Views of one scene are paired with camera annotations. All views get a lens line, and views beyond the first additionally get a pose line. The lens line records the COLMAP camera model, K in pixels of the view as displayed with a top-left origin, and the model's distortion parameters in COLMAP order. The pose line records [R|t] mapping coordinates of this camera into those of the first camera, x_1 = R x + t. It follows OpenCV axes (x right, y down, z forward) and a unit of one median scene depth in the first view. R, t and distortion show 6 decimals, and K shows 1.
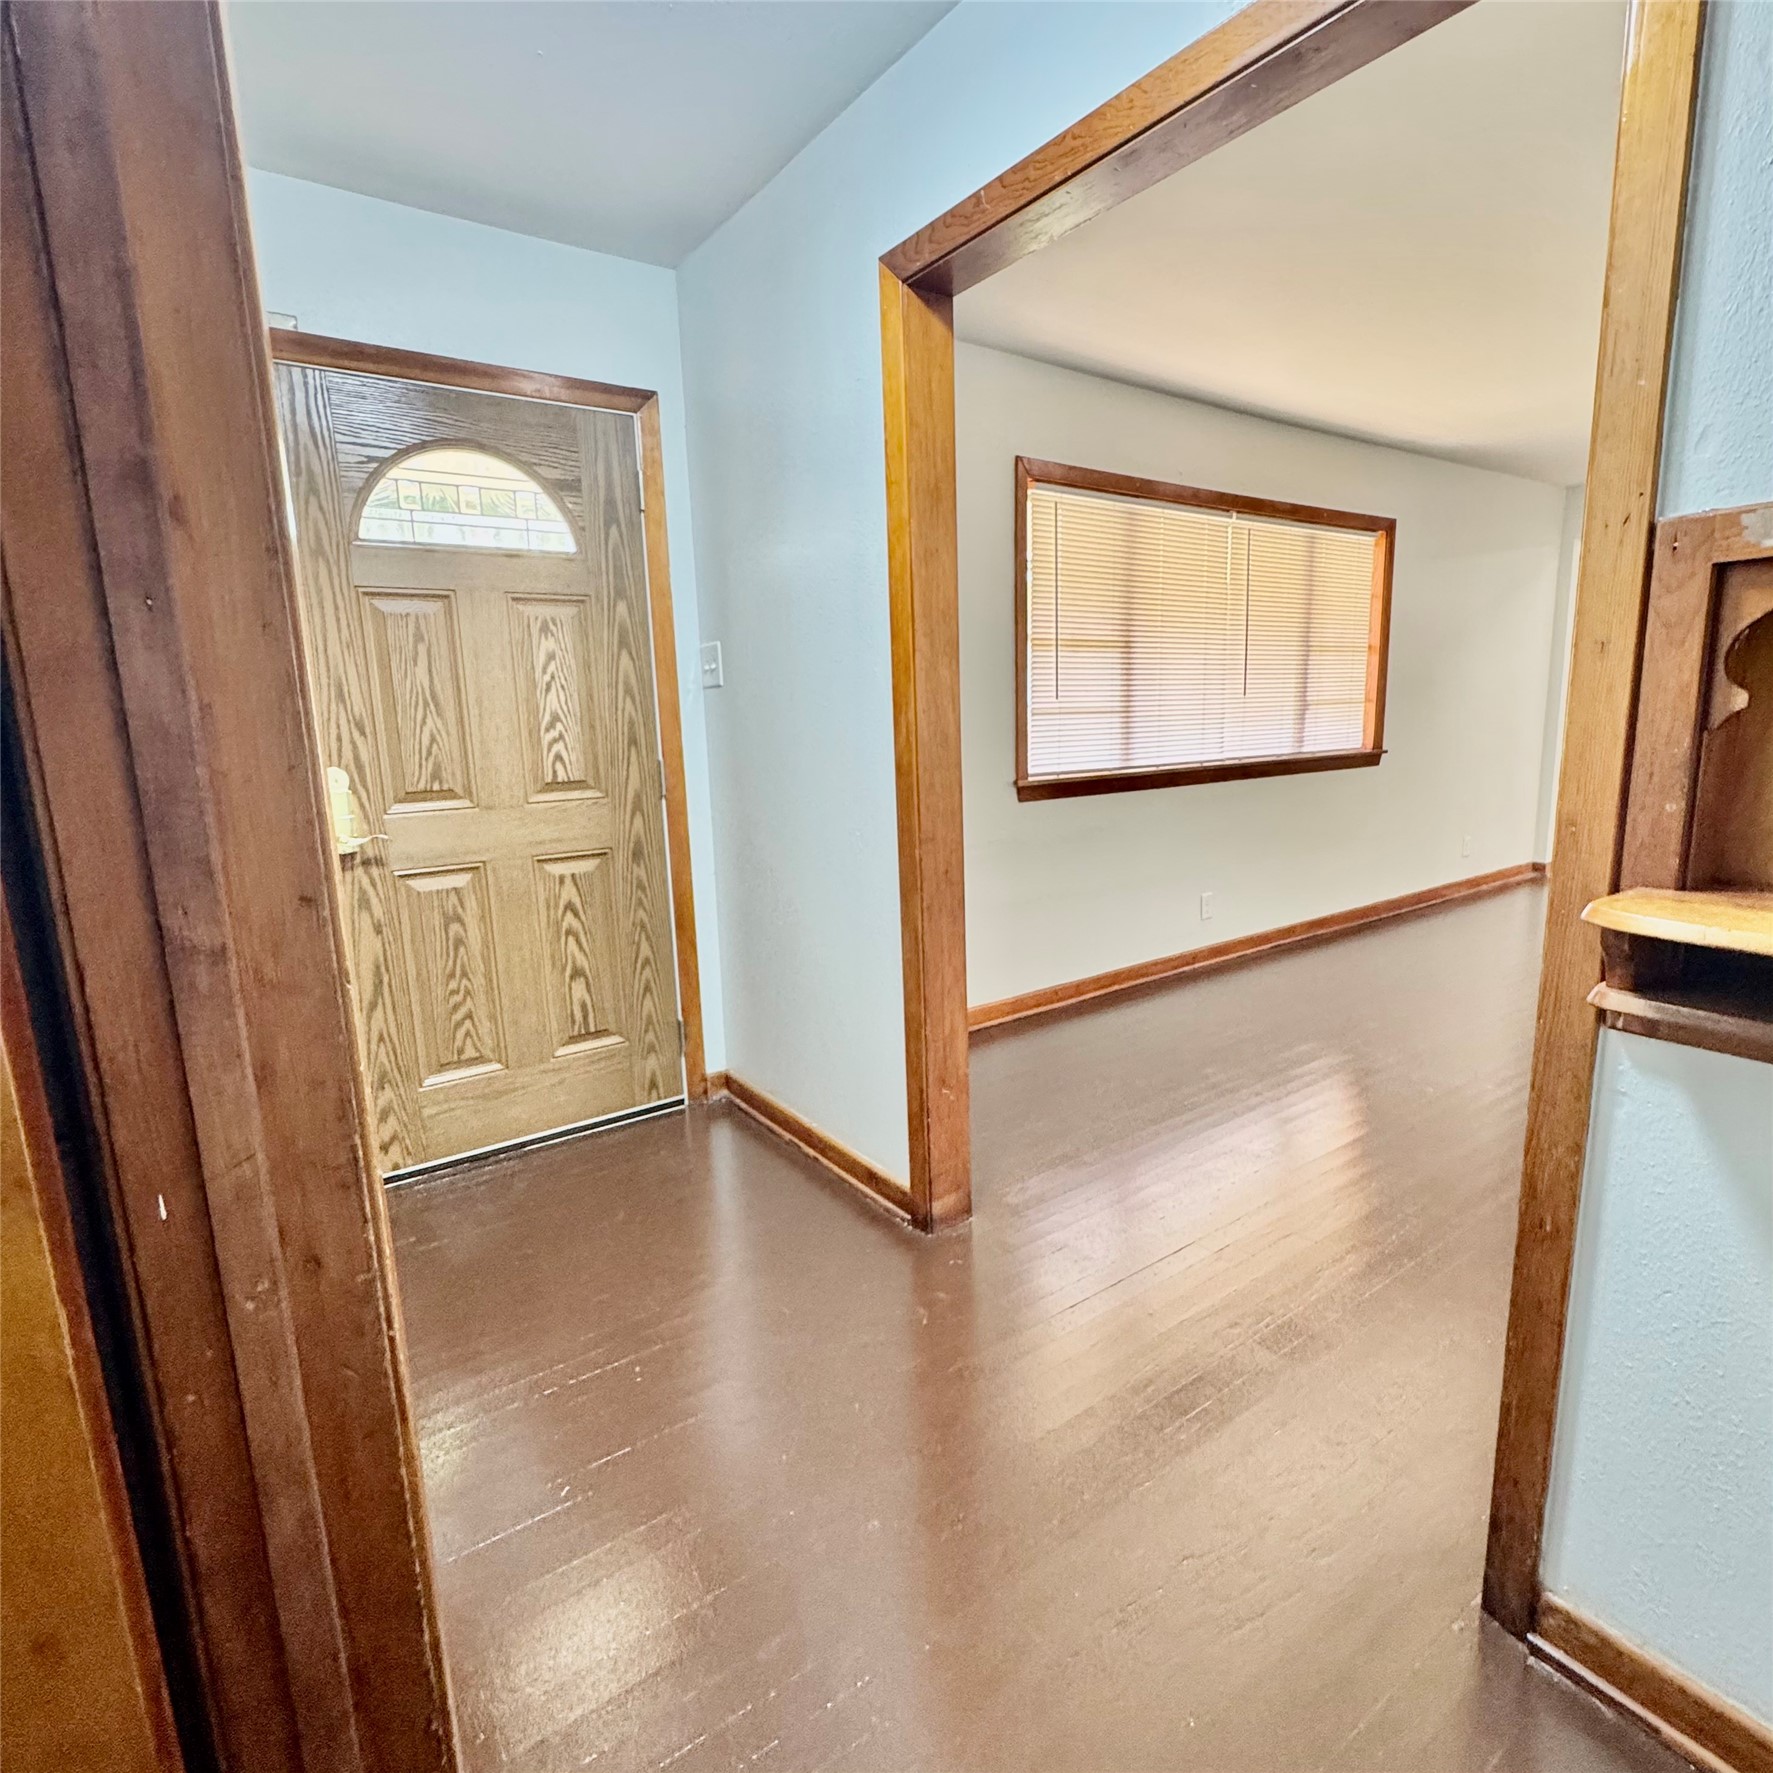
lens RADIAL K [[956.8, 0, 889.4], [0, 956.8, 900.3], [0, 0, 1]] dist [-0.002786, -0.000487]
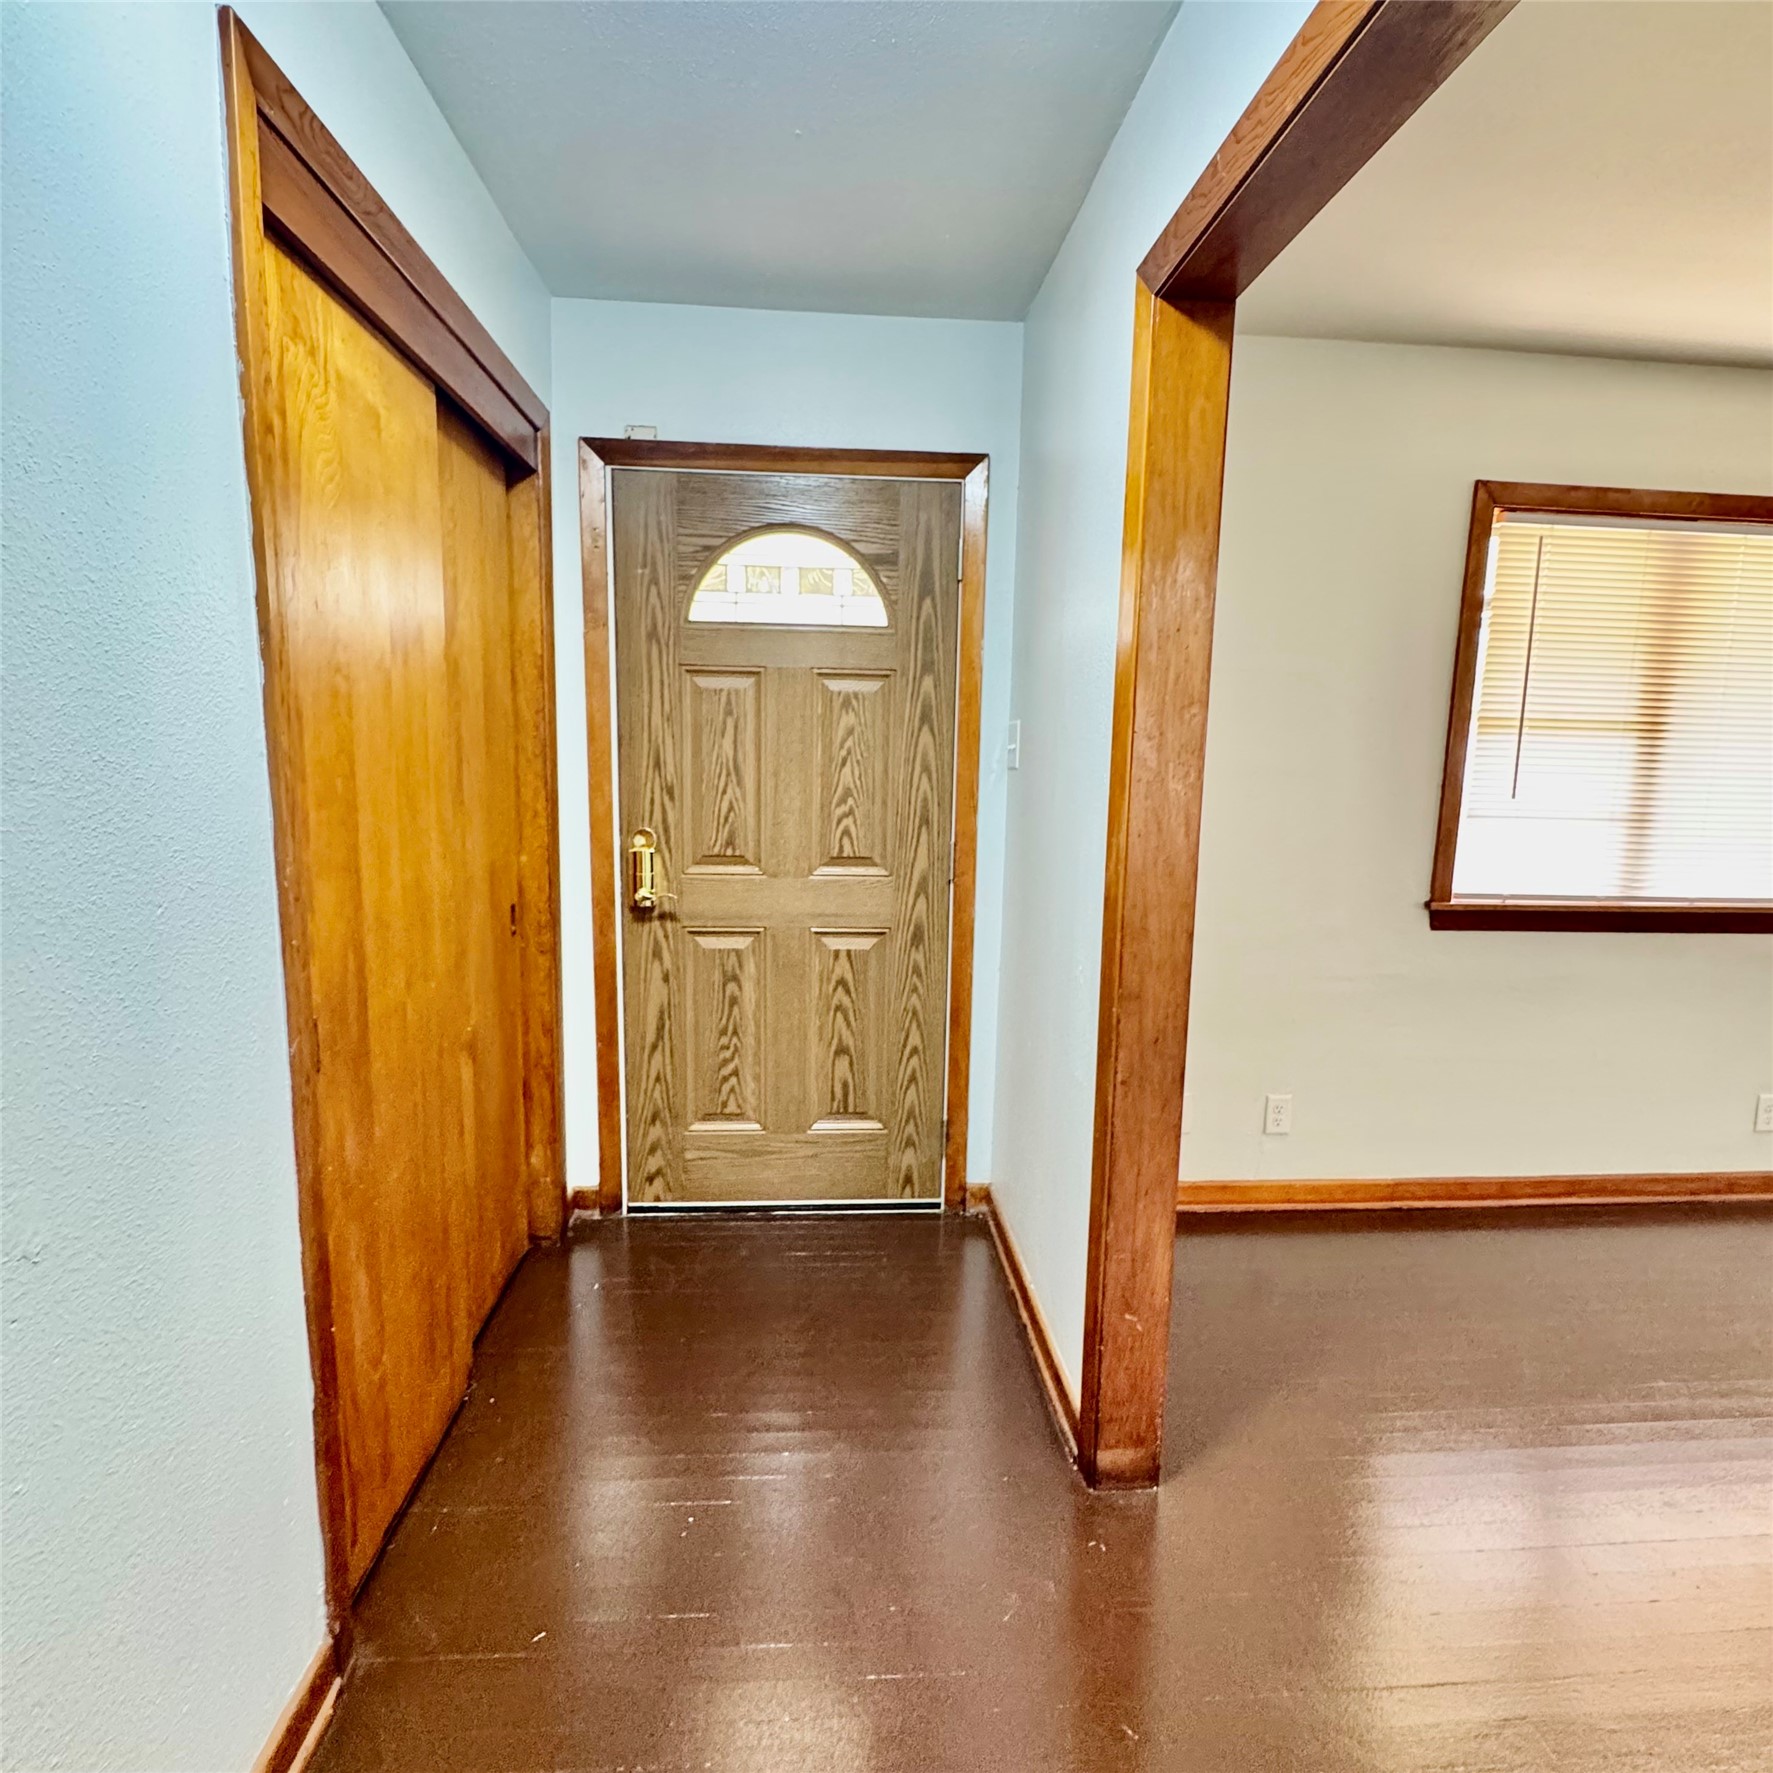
lens RADIAL K [[956.8, 0, 889.4], [0, 956.8, 900.3], [0, 0, 1]] dist [-0.002786, -0.000487]
pose [[0.856858, 0.124782, -0.500224, 0.196089], [-0.143303, 0.989678, 0.001406, -0.088759], [0.495236, 0.070478, 0.865895, 0.175120]]
